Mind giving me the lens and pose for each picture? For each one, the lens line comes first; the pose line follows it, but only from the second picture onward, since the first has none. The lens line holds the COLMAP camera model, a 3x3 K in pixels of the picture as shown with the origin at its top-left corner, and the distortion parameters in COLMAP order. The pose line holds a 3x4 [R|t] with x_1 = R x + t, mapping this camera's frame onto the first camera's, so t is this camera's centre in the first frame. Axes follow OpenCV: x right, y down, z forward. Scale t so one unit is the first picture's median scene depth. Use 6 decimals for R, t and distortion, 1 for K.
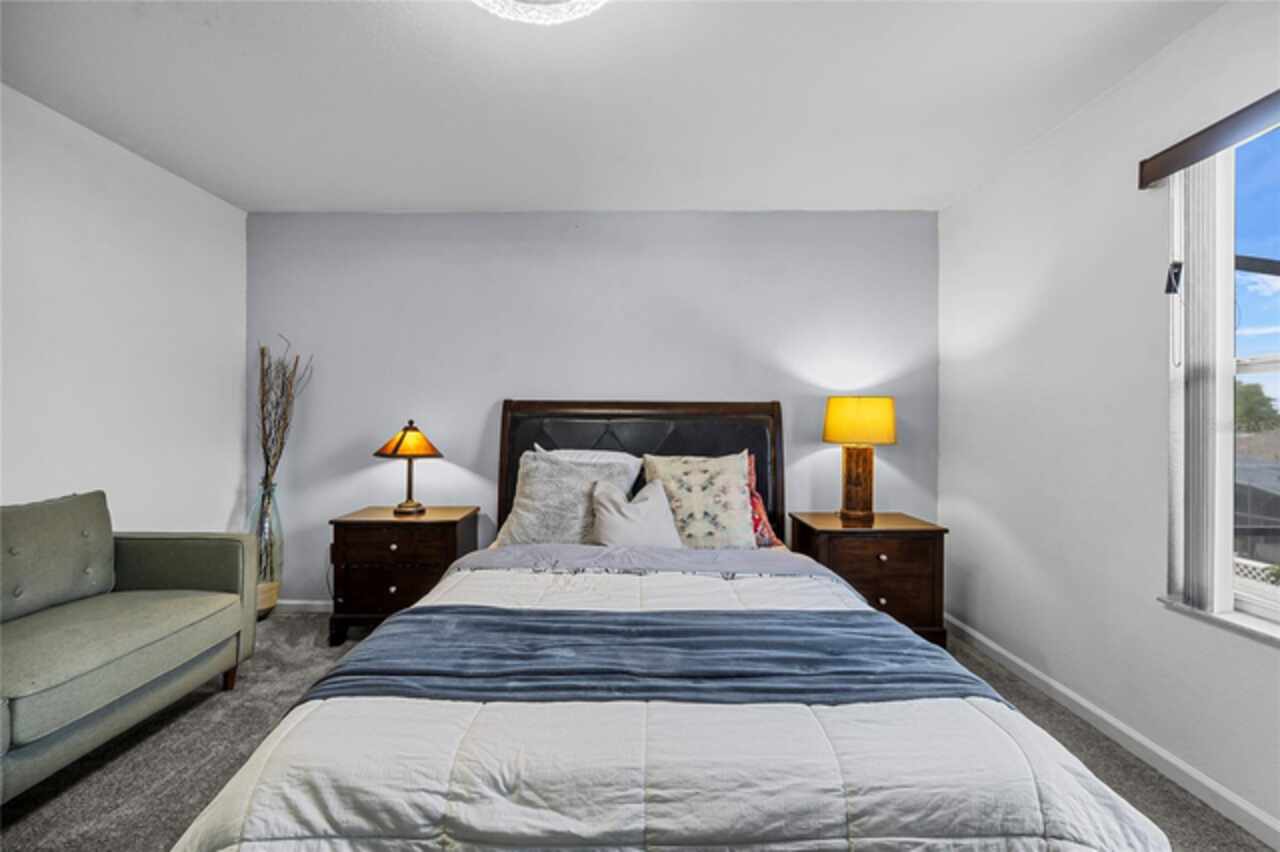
lens RADIAL K [[529.0, 0, 640.0], [0, 529.0, 426.0], [0, 0, 1]] dist [-0.008371, -0.000117]
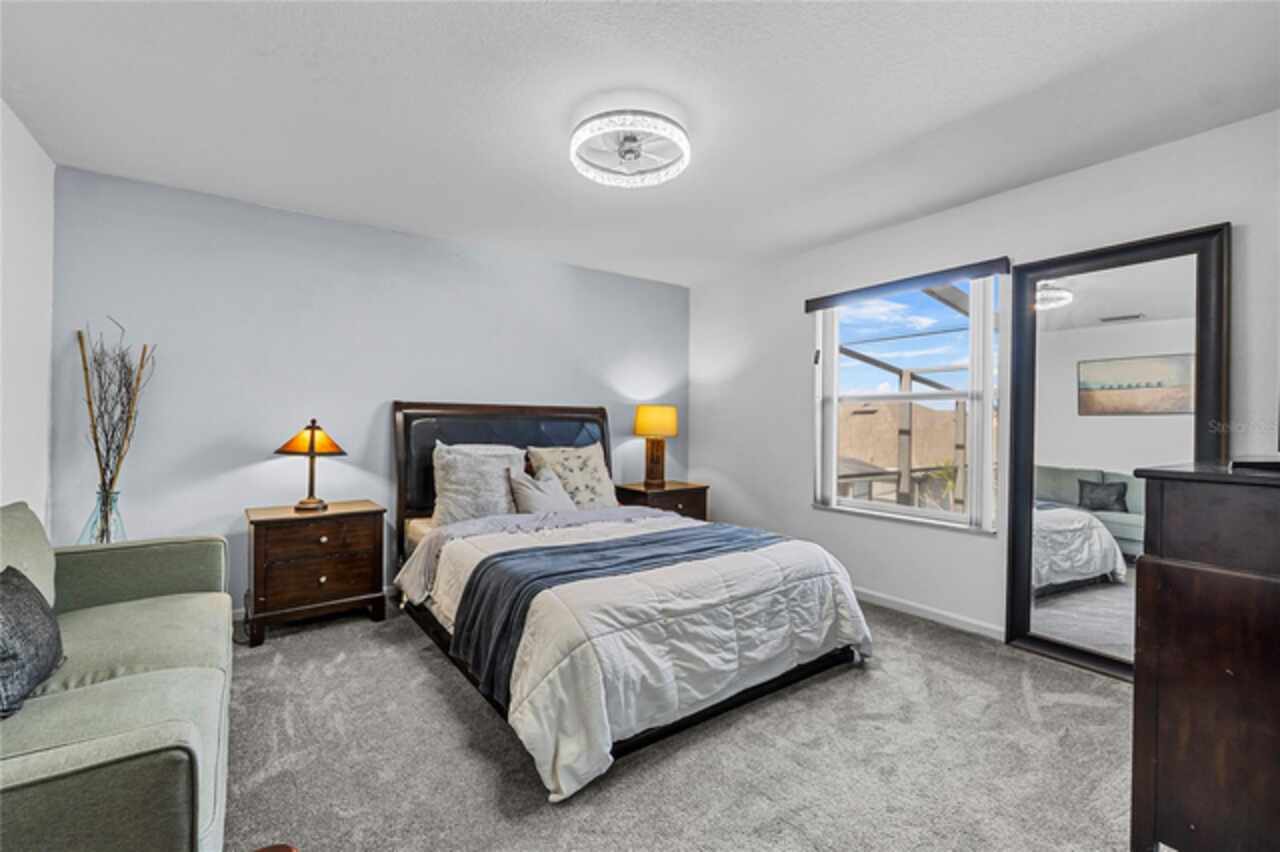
lens RADIAL K [[529.0, 0, 640.0], [0, 529.0, 426.0], [0, 0, 1]] dist [-0.008371, -0.000117]
pose [[0.808032, -0.002115, 0.589134, -0.570988], [-0.000679, 0.999990, 0.004522, -0.003291], [-0.589138, -0.004054, 0.808022, -0.225138]]
